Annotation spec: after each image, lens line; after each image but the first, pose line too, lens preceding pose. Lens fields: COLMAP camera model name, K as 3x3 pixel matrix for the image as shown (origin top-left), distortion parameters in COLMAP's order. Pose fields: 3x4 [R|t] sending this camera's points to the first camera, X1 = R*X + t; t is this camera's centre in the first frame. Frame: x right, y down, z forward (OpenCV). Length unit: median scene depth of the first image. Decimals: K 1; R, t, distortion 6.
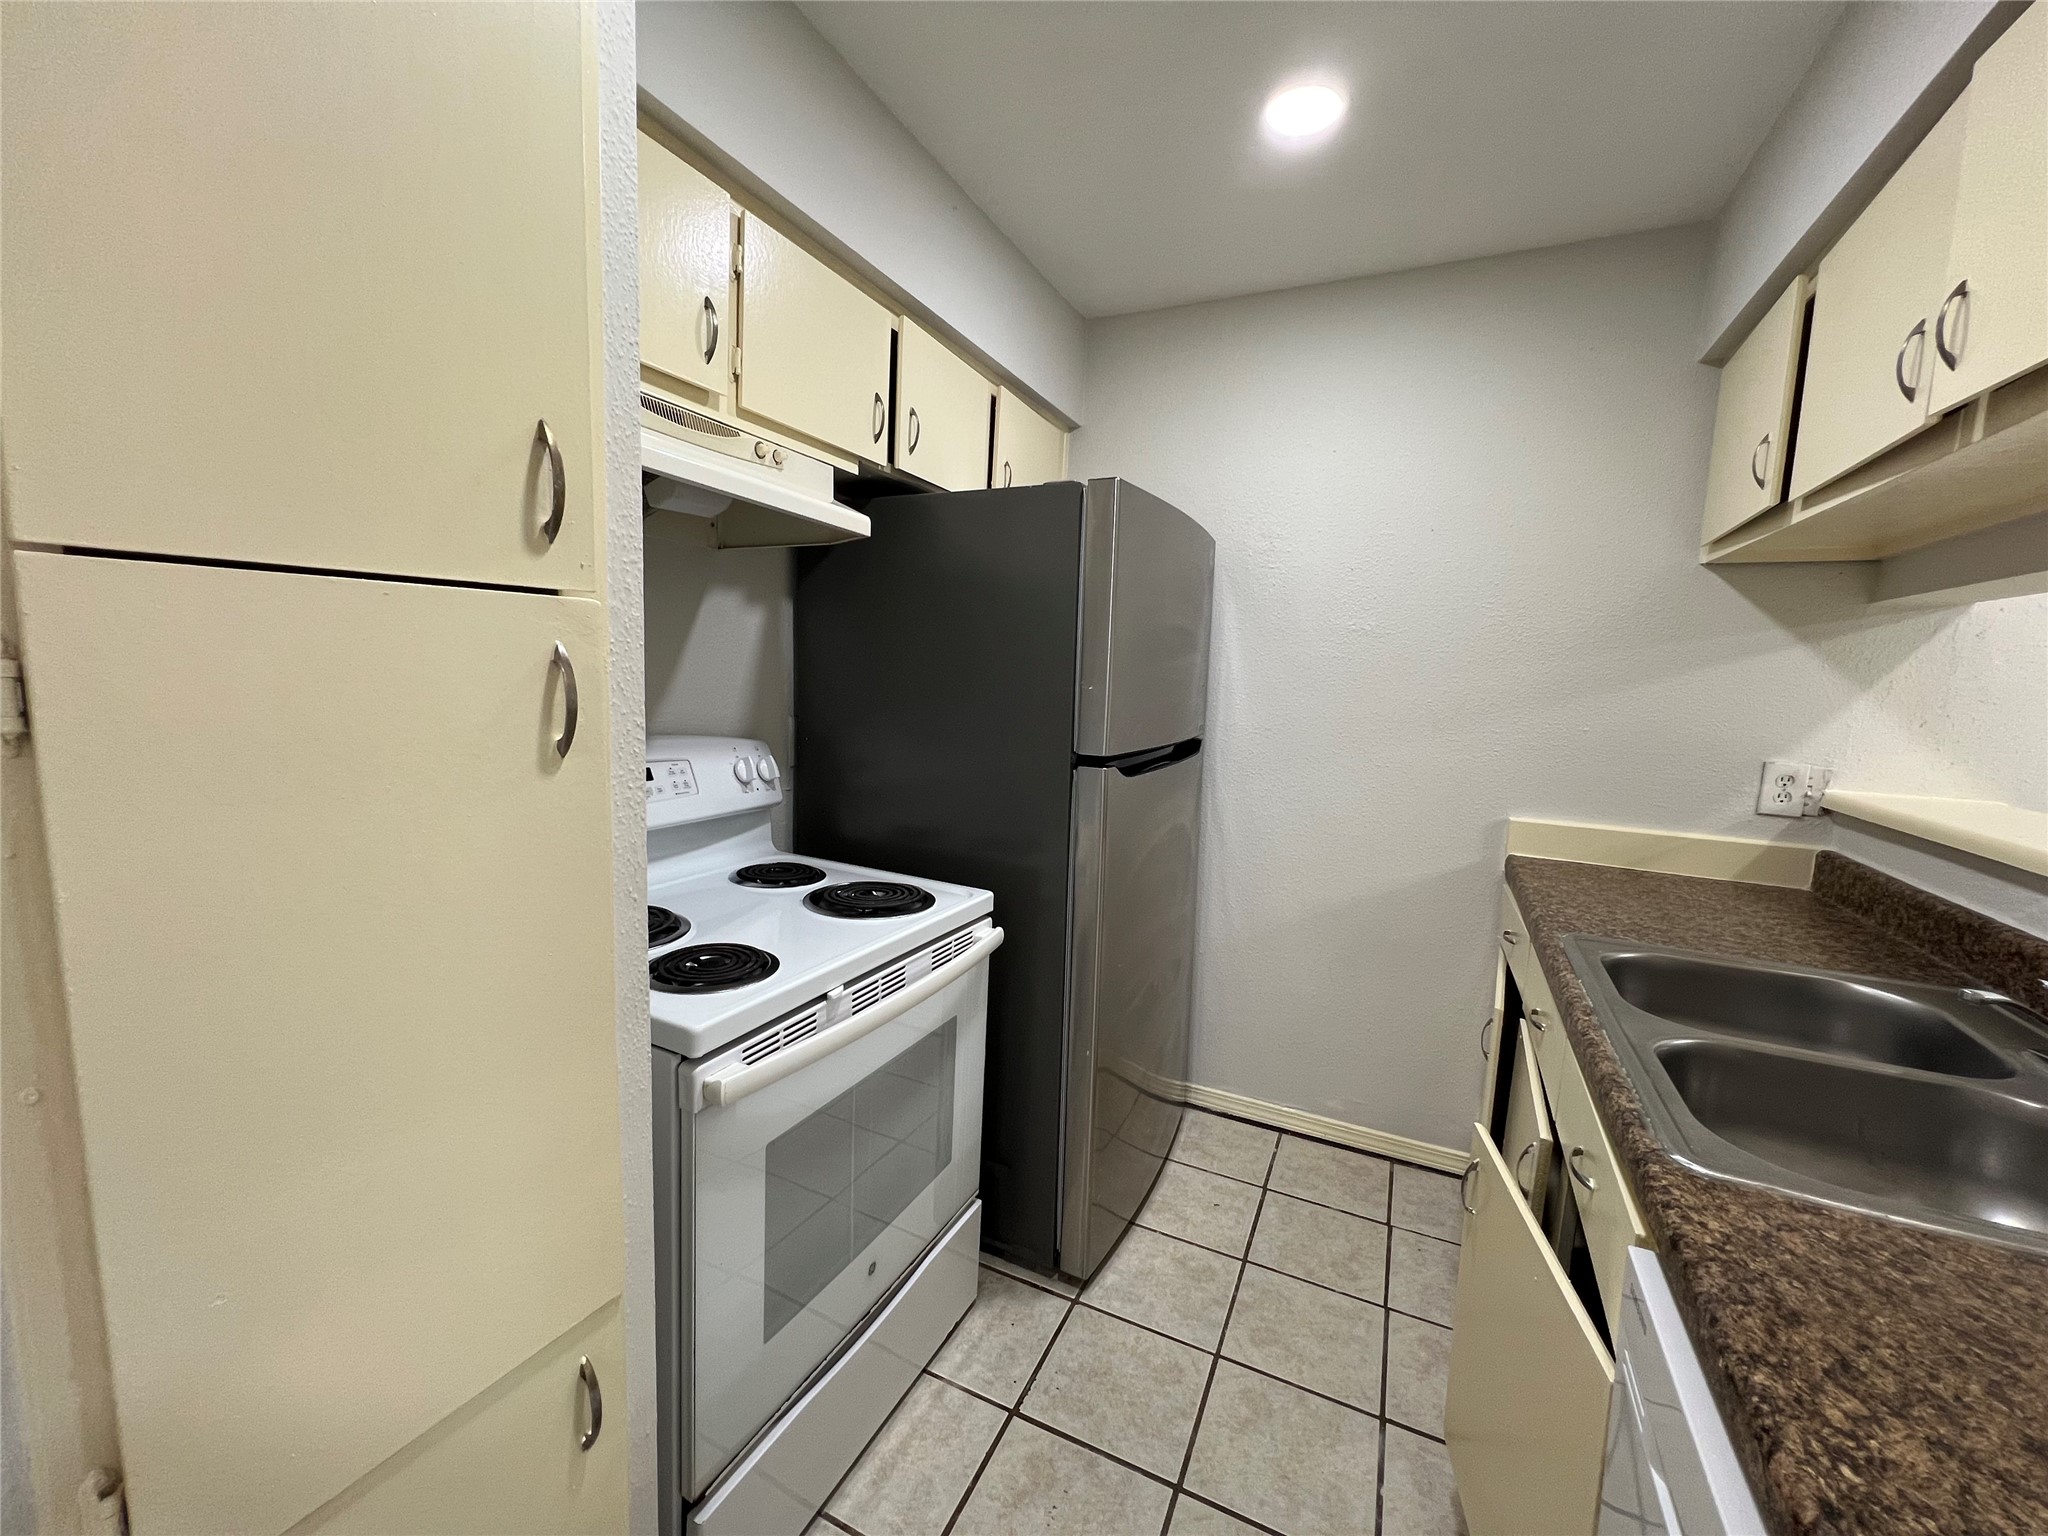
lens RADIAL K [[825.0, 0, 1020.5], [0, 825.0, 763.9], [0, 0, 1]] dist [-0.002048, 0.000233]
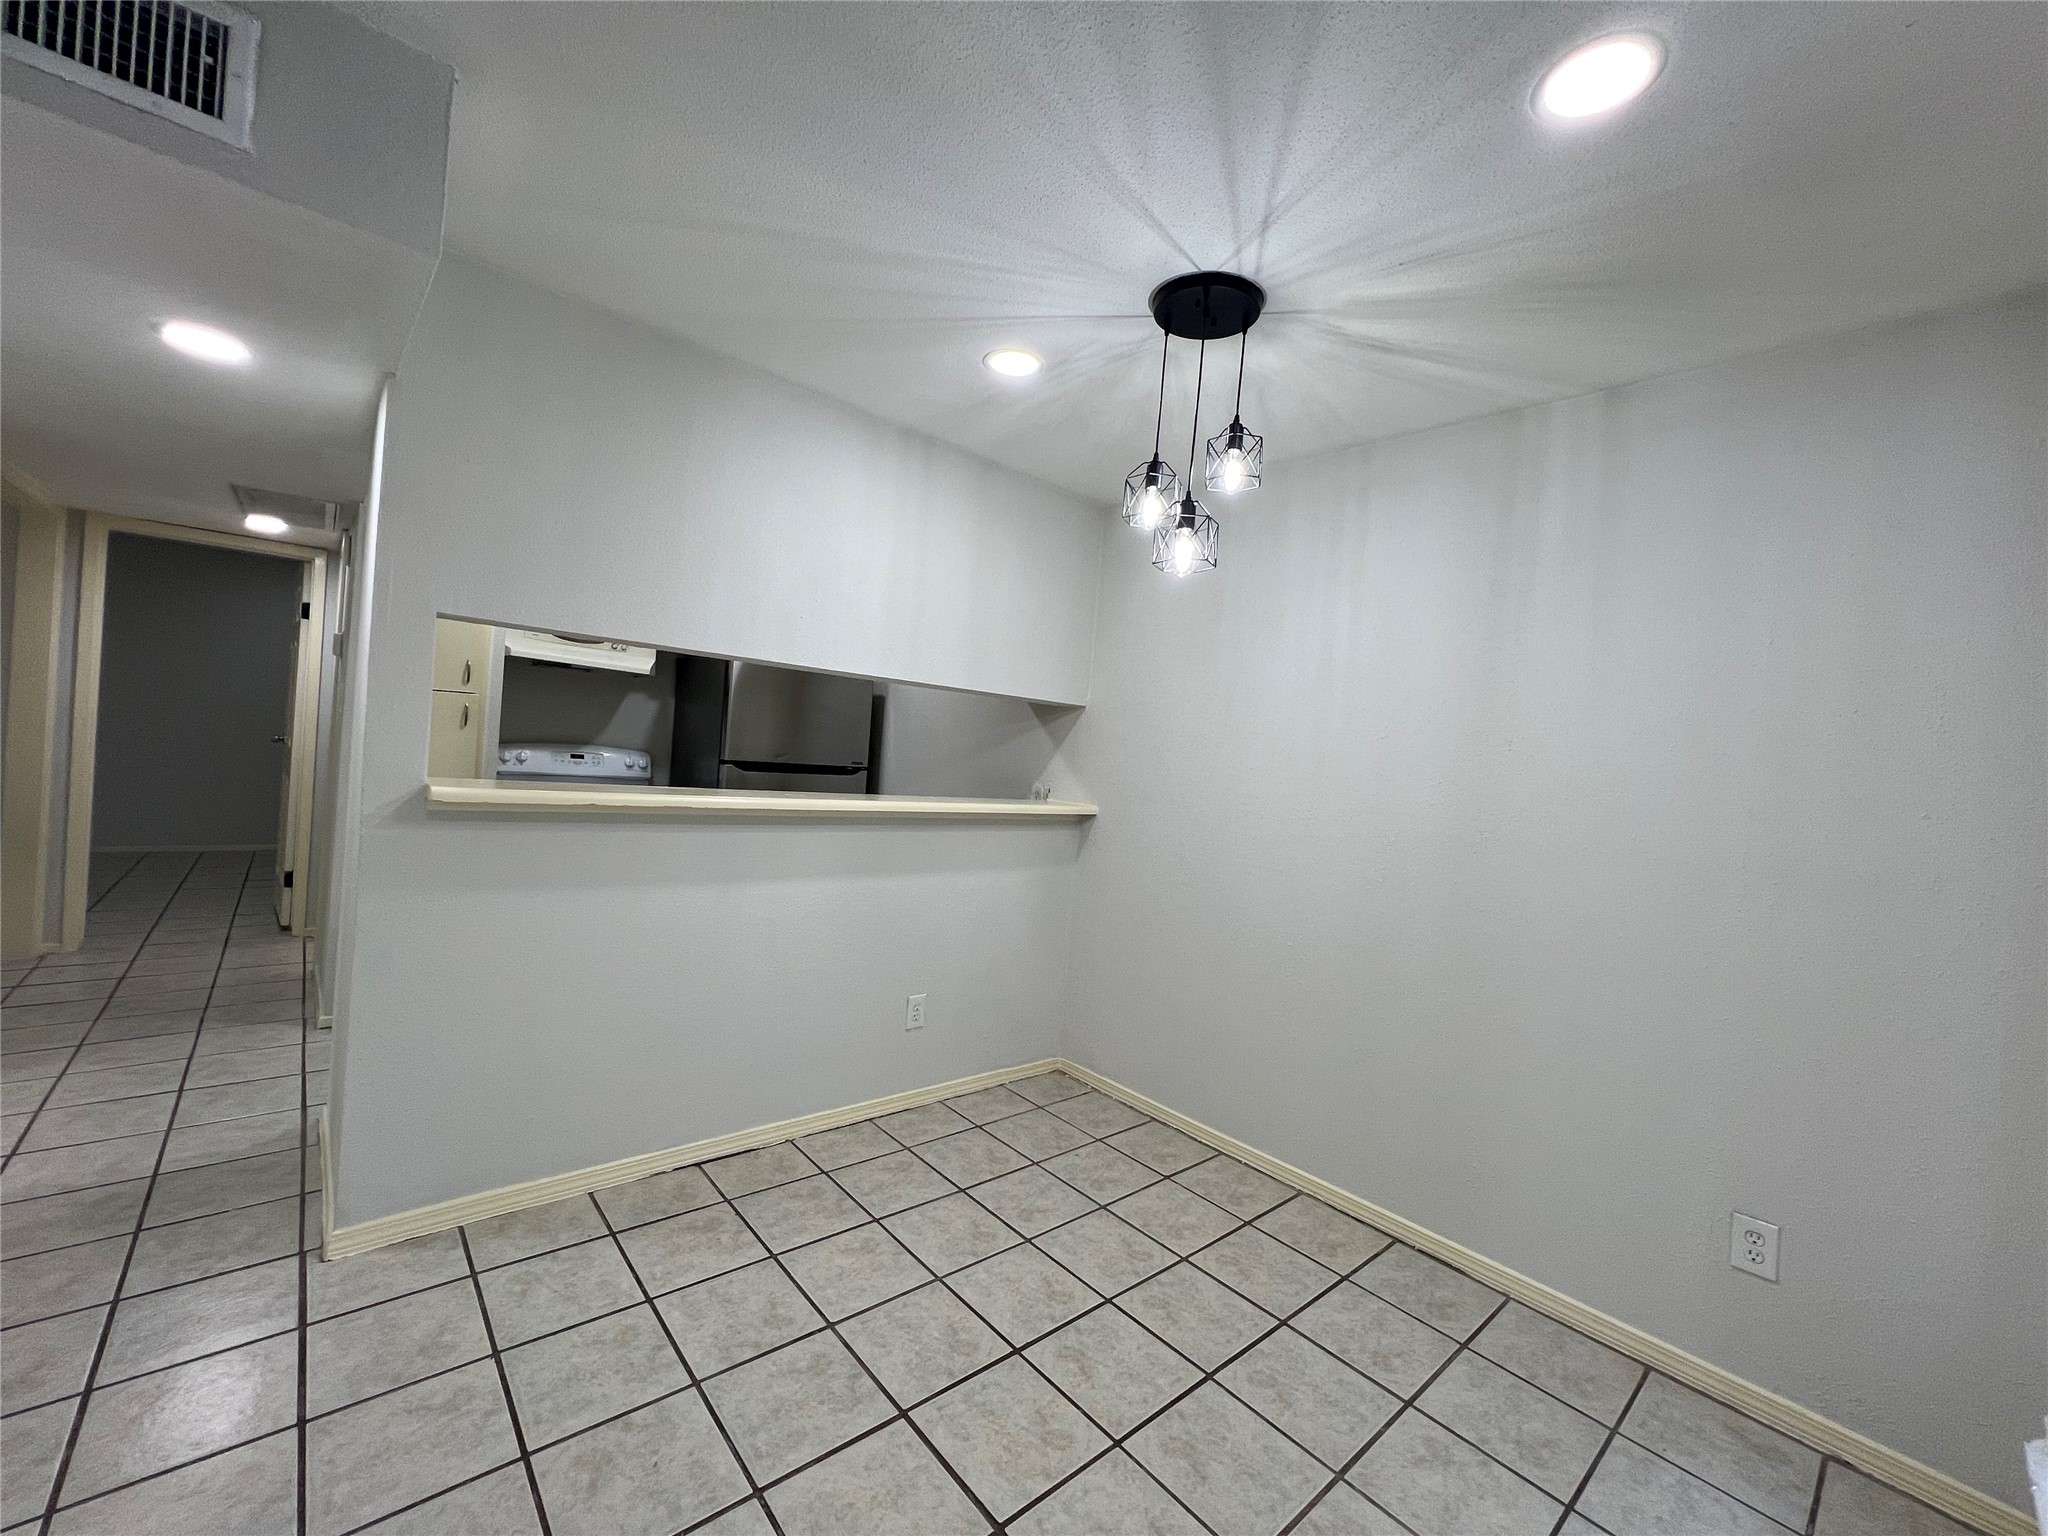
lens RADIAL K [[825.0, 0, 1032.6], [0, 825.0, 781.7], [0, 0, 1]] dist [-0.002048, 0.000233]
pose [[0.922458, 0.051490, -0.382648, 1.739314], [-0.090371, 0.992331, -0.084329, 0.165765], [0.375372, 0.112370, 0.920037, -0.860280]]
